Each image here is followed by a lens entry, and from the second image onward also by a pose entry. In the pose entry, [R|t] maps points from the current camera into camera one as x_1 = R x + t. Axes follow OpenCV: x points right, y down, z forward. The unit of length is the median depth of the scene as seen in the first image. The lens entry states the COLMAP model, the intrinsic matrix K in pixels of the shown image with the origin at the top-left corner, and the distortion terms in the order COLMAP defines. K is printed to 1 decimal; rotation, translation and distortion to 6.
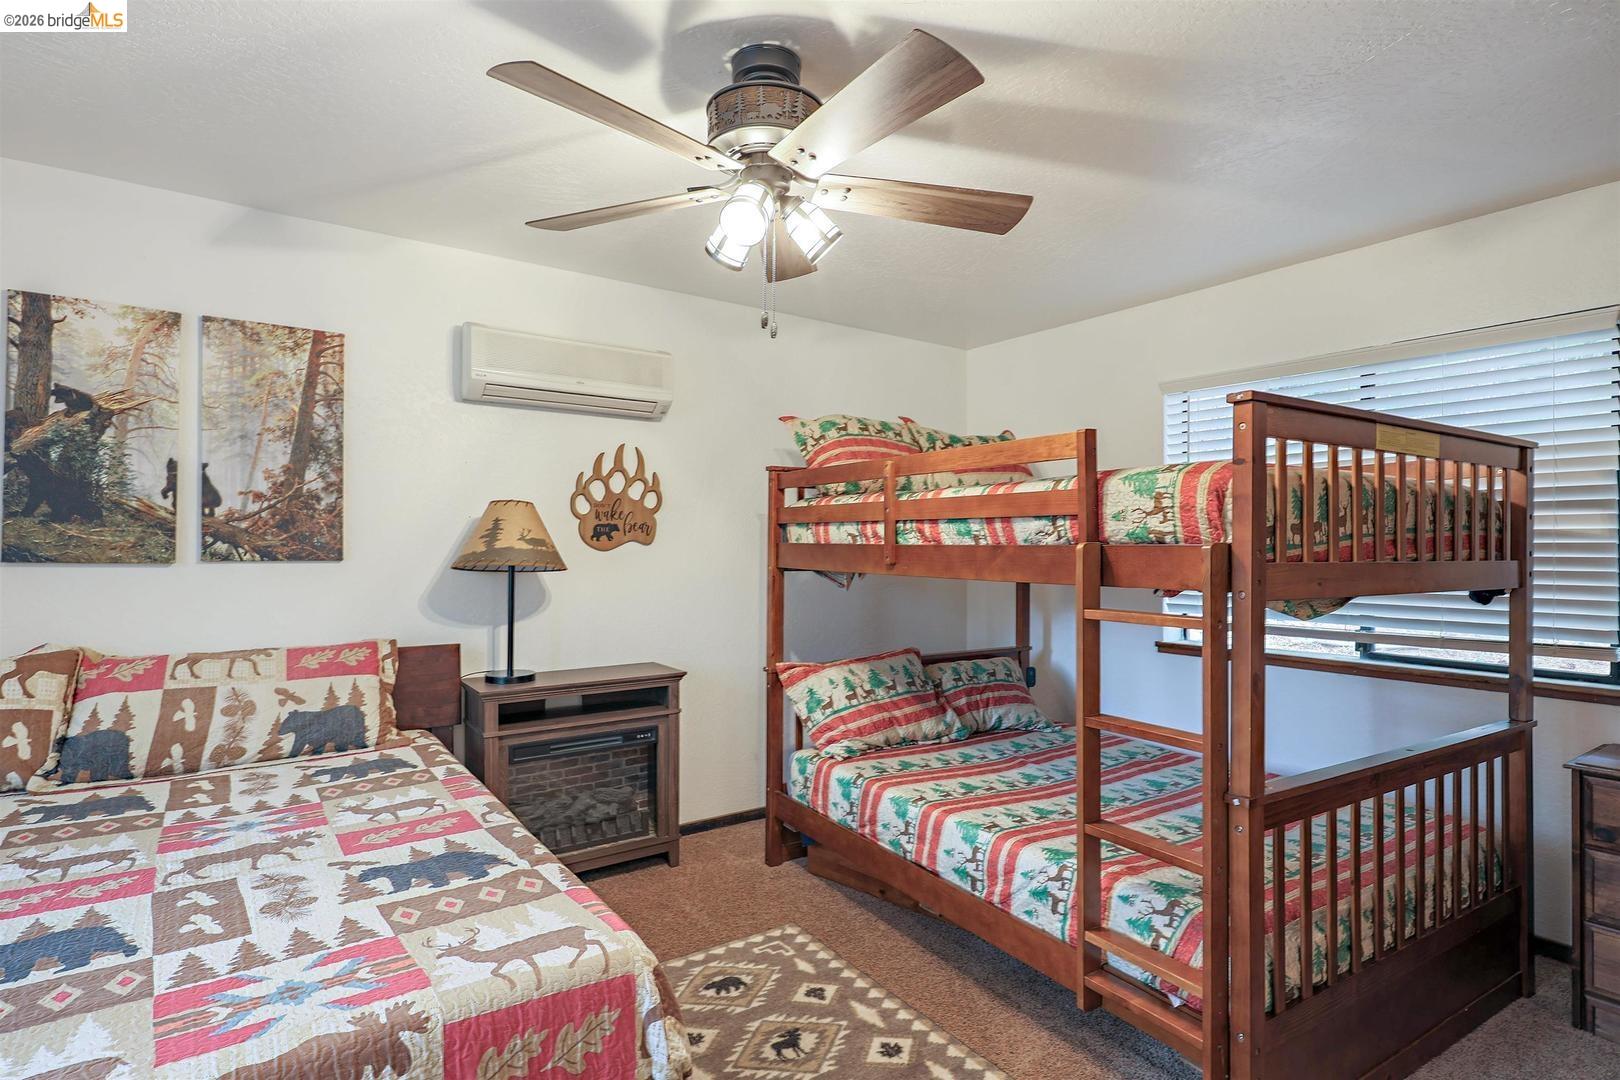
lens RADIAL K [[818.0, 0, 812.1], [0, 818.0, 544.0], [0, 0, 1]] dist [-0.002523, 0.000207]
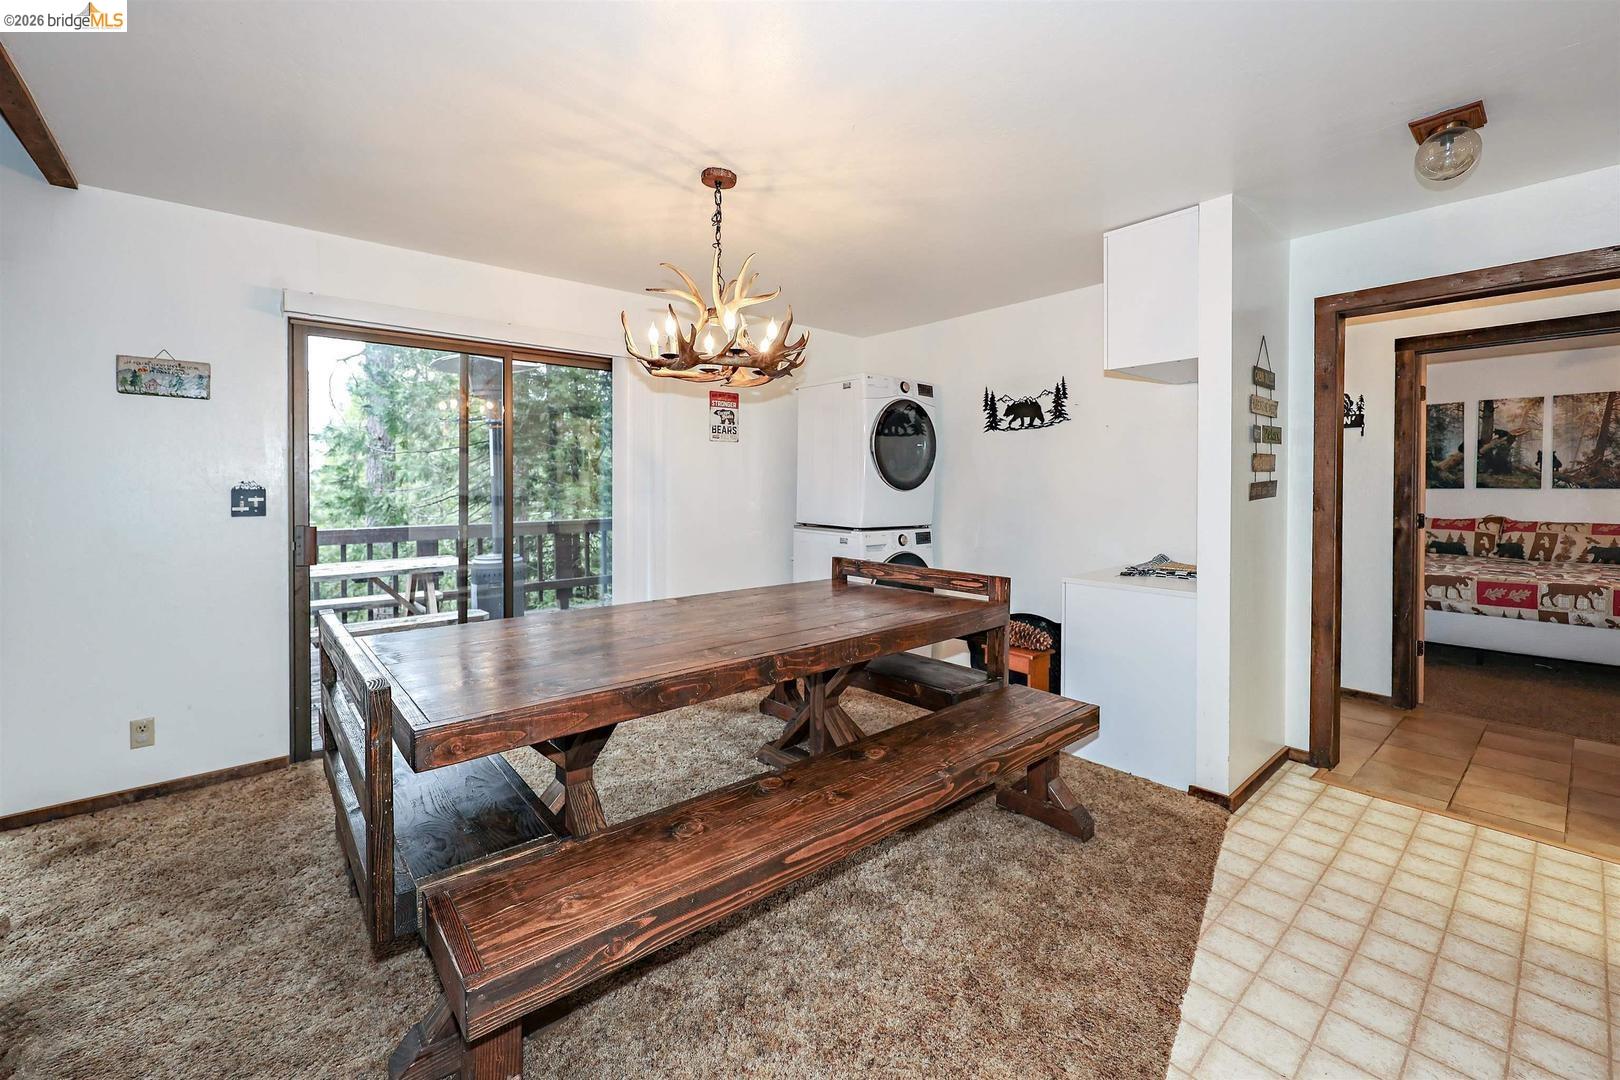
lens RADIAL K [[662.3, 0, 820.4], [0, 662.3, 490.5], [0, 0, 1]] dist [0.000177, 0.000032]
pose [[0.087665, 0.008684, -0.996112, 1.230183], [0.002775, 0.999956, 0.008962, 0.002059], [0.996146, -0.003550, 0.087637, -1.613264]]
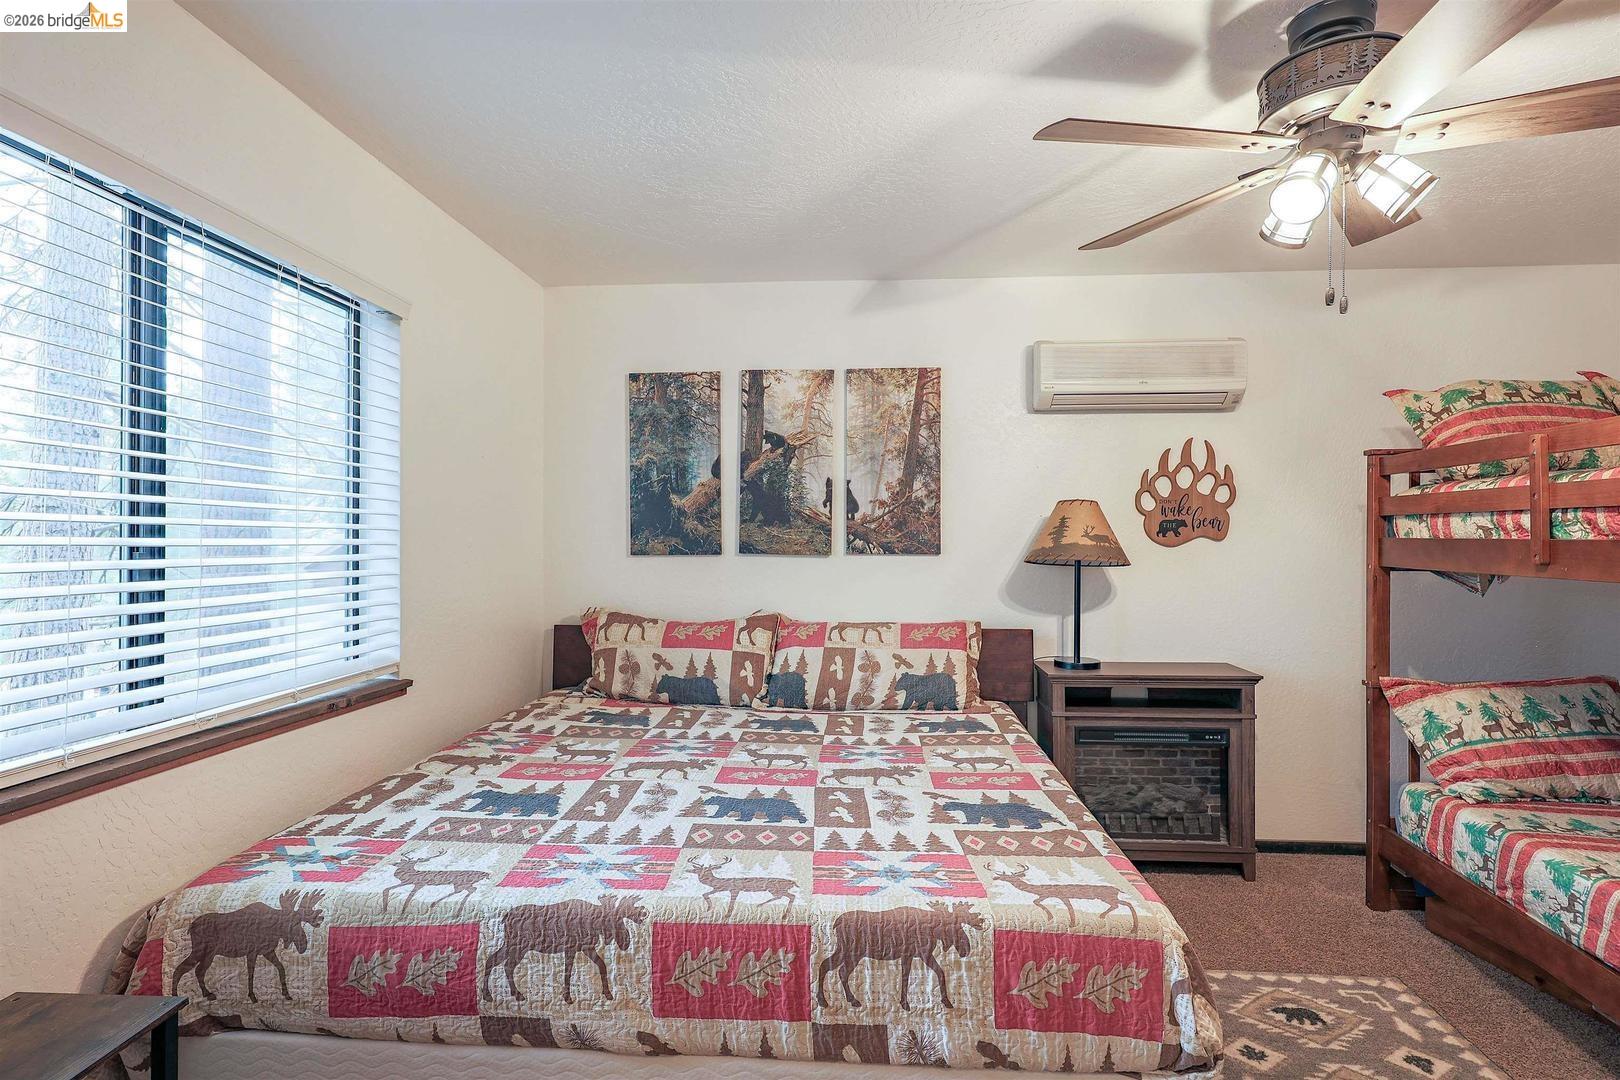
lens RADIAL K [[801.3, 0, 810.0], [0, 801.3, 540.0], [0, 0, 1]] dist [-0.028045, 0.000084]
pose [[0.767950, -0.002903, -0.640503, 0.044082], [0.003026, 0.999995, -0.000904, -0.000368], [0.640502, -0.001244, 0.767955, -0.042146]]
